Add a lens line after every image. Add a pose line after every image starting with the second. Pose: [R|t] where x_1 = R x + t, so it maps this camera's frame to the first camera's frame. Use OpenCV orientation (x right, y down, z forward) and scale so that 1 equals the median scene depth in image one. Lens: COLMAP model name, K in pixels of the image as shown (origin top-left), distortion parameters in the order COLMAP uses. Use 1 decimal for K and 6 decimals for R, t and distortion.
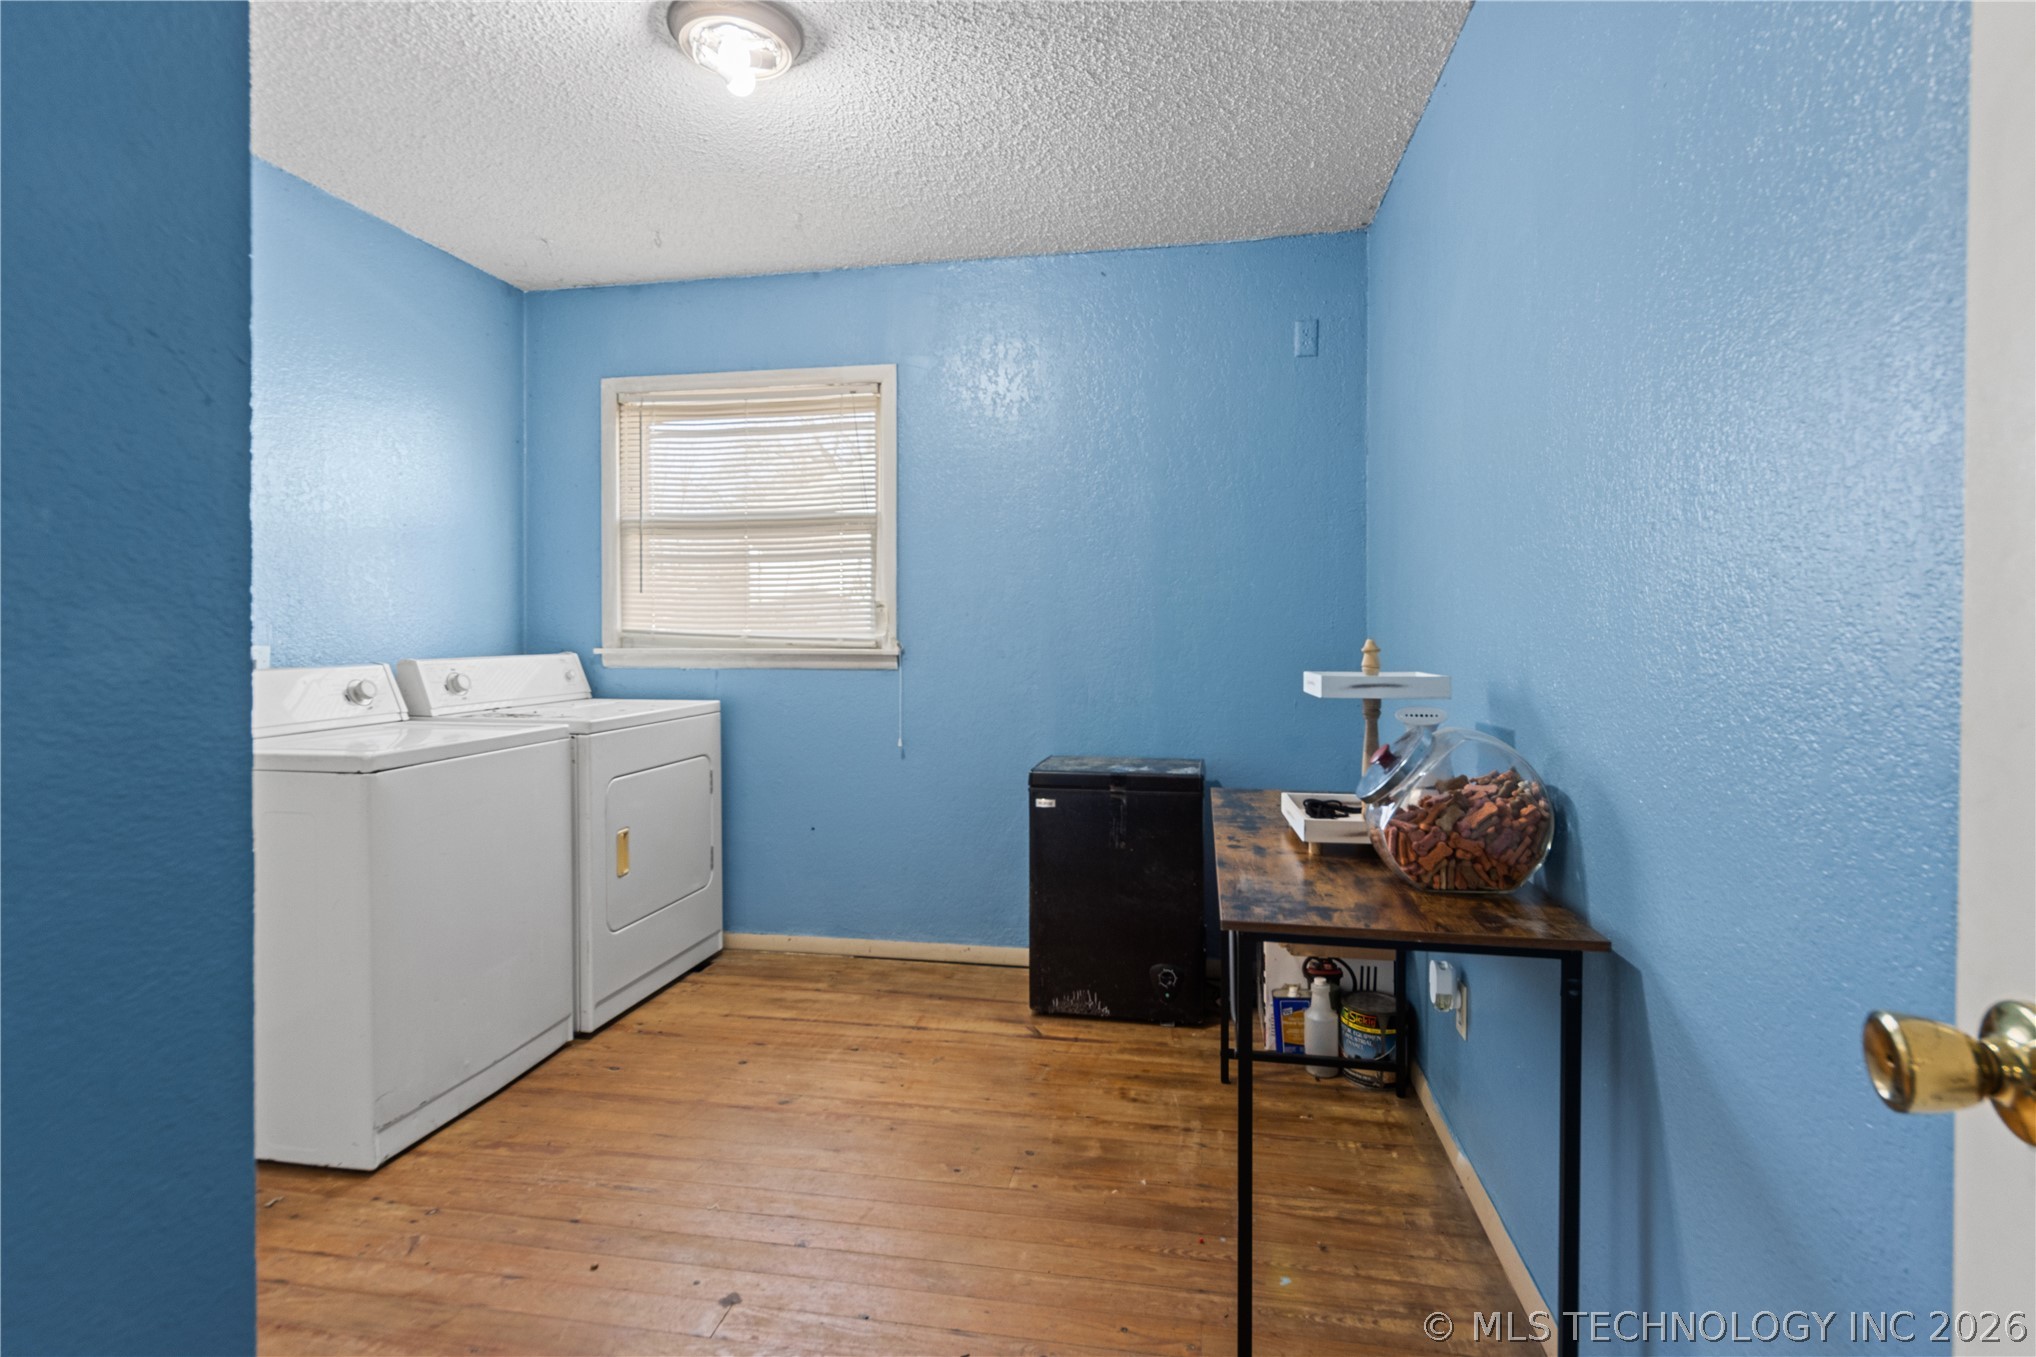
lens RADIAL K [[977.7, 0, 1010.0], [0, 977.7, 656.3], [0, 0, 1]] dist [0.002956, -0.001184]
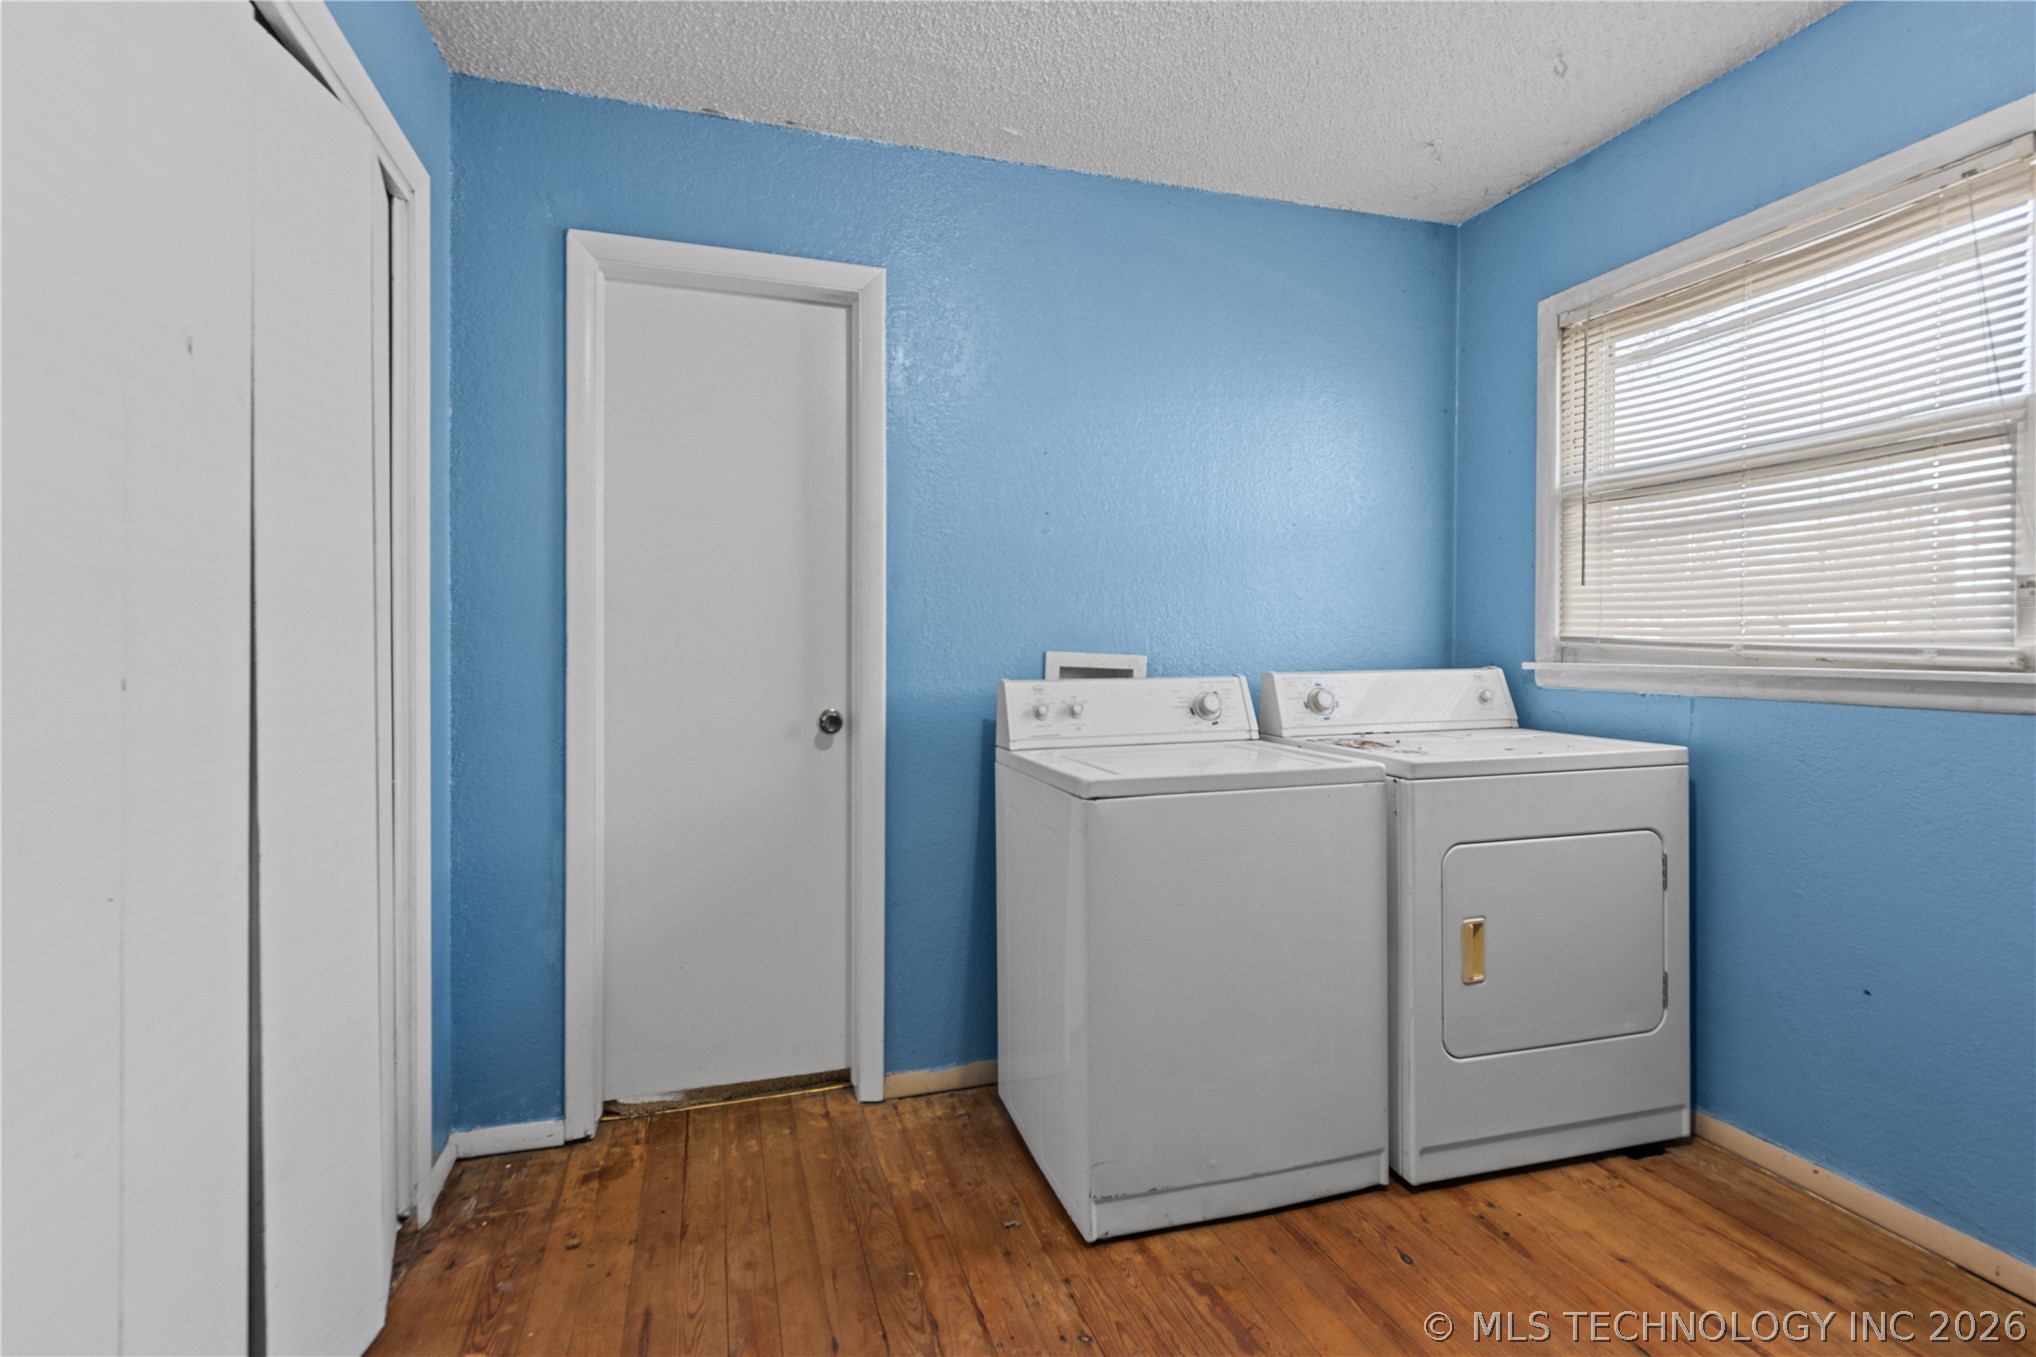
lens RADIAL K [[977.7, 0, 1010.0], [0, 977.7, 656.3], [0, 0, 1]] dist [0.002956, -0.001184]
pose [[0.465321, 0.009363, -0.885092, 0.077830], [-0.017488, 0.999846, 0.001383, -0.008664], [0.884969, 0.014835, 0.465413, 0.384551]]
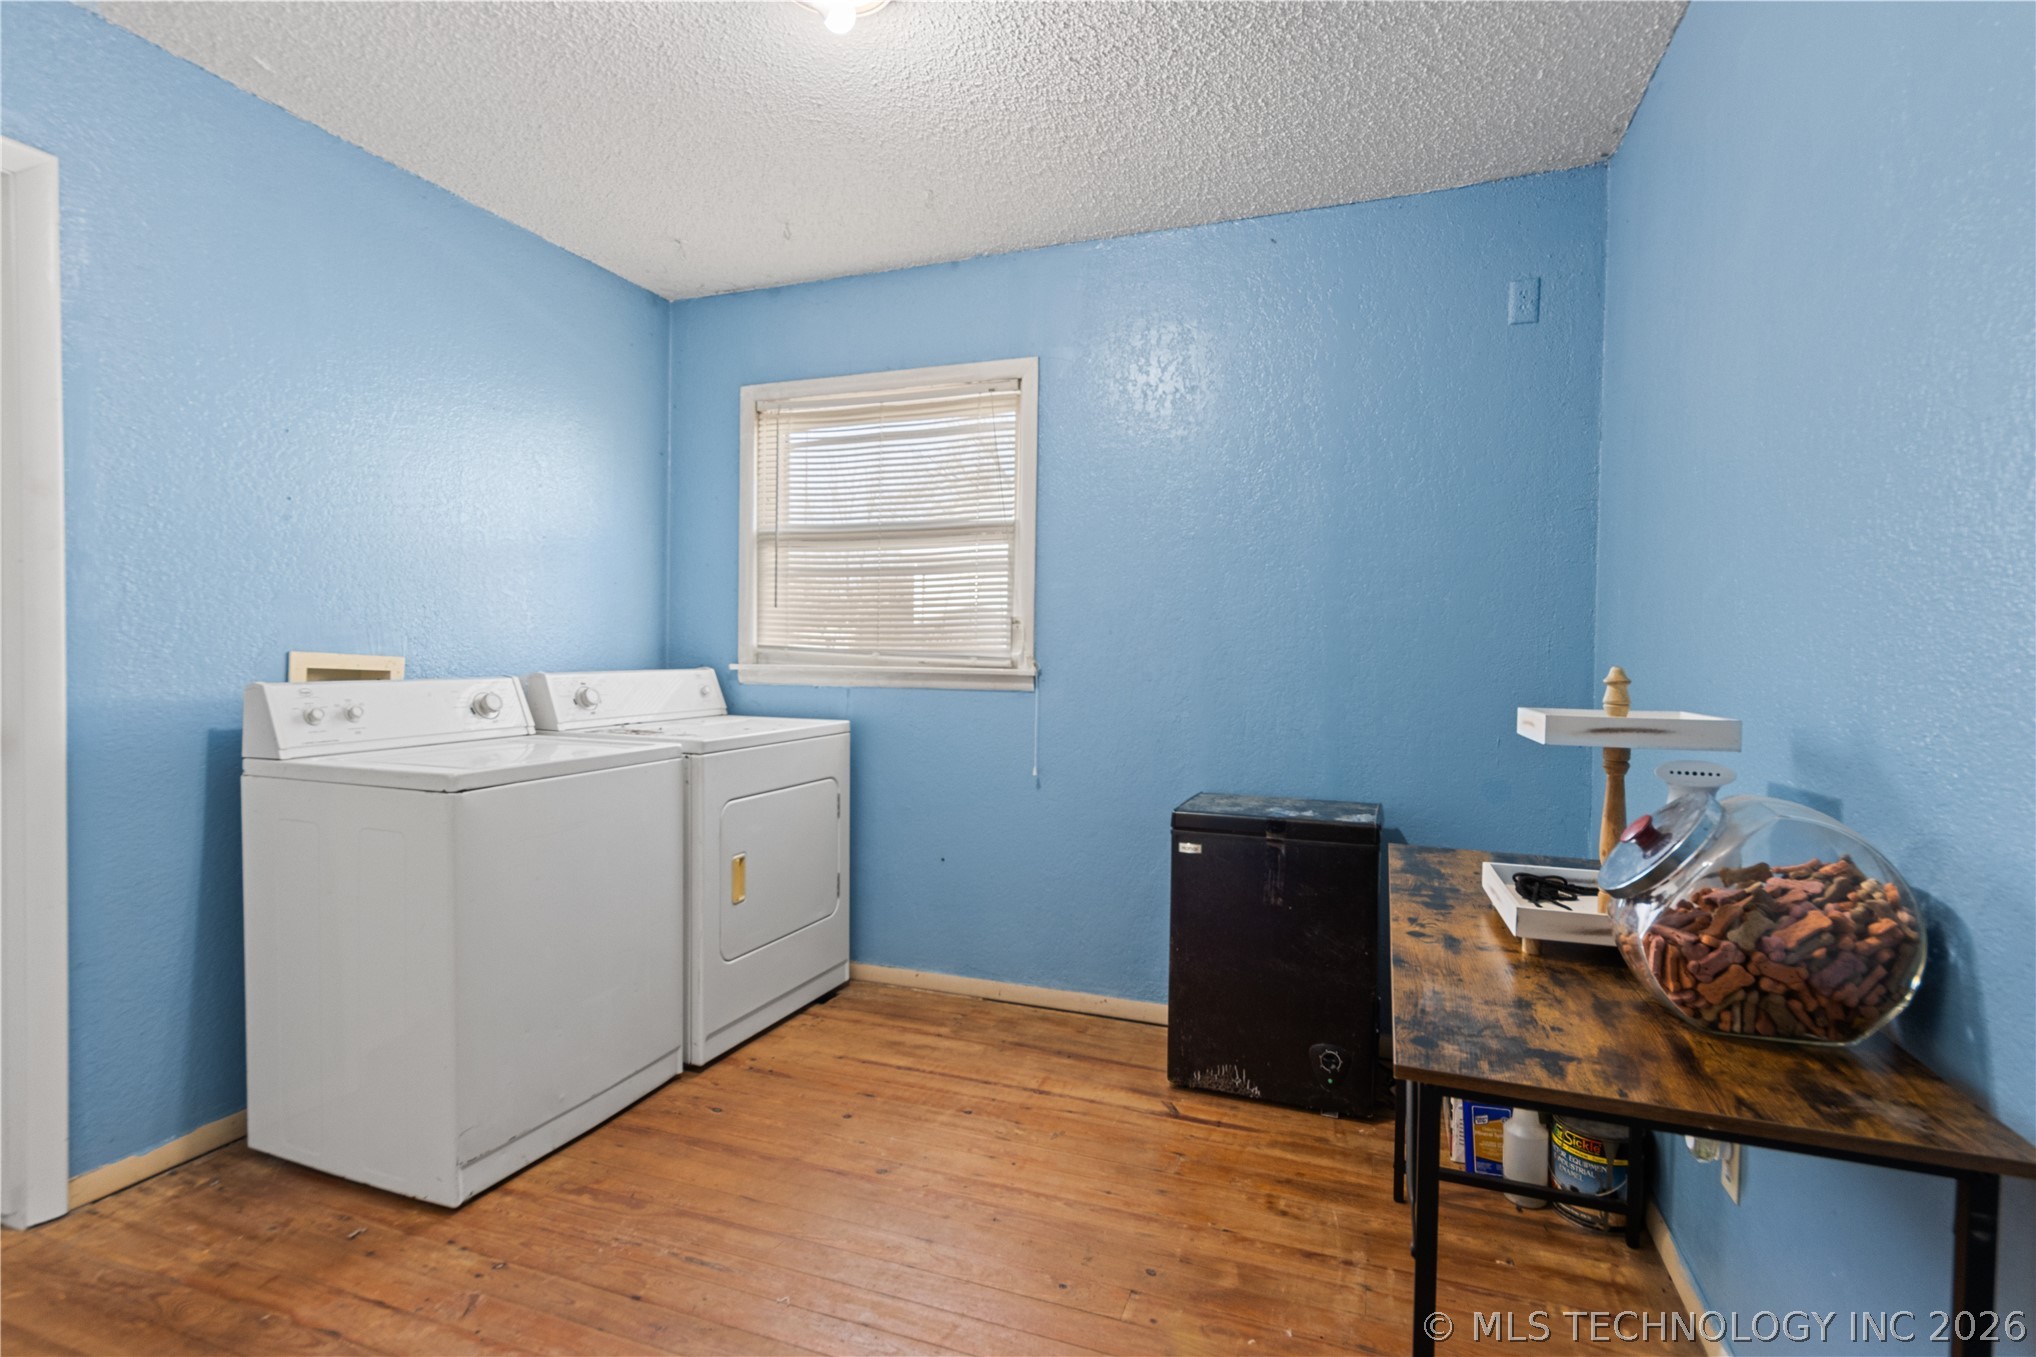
lens RADIAL K [[960.6, 0, 1017.1], [0, 960.6, 691.4], [0, 0, 1]] dist [0.002962, -0.000829]
pose [[0.984867, 0.019250, -0.172238, 0.030233], [-0.016493, 0.999712, 0.017423, -0.002796], [0.172524, -0.014319, 0.984901, 0.133731]]
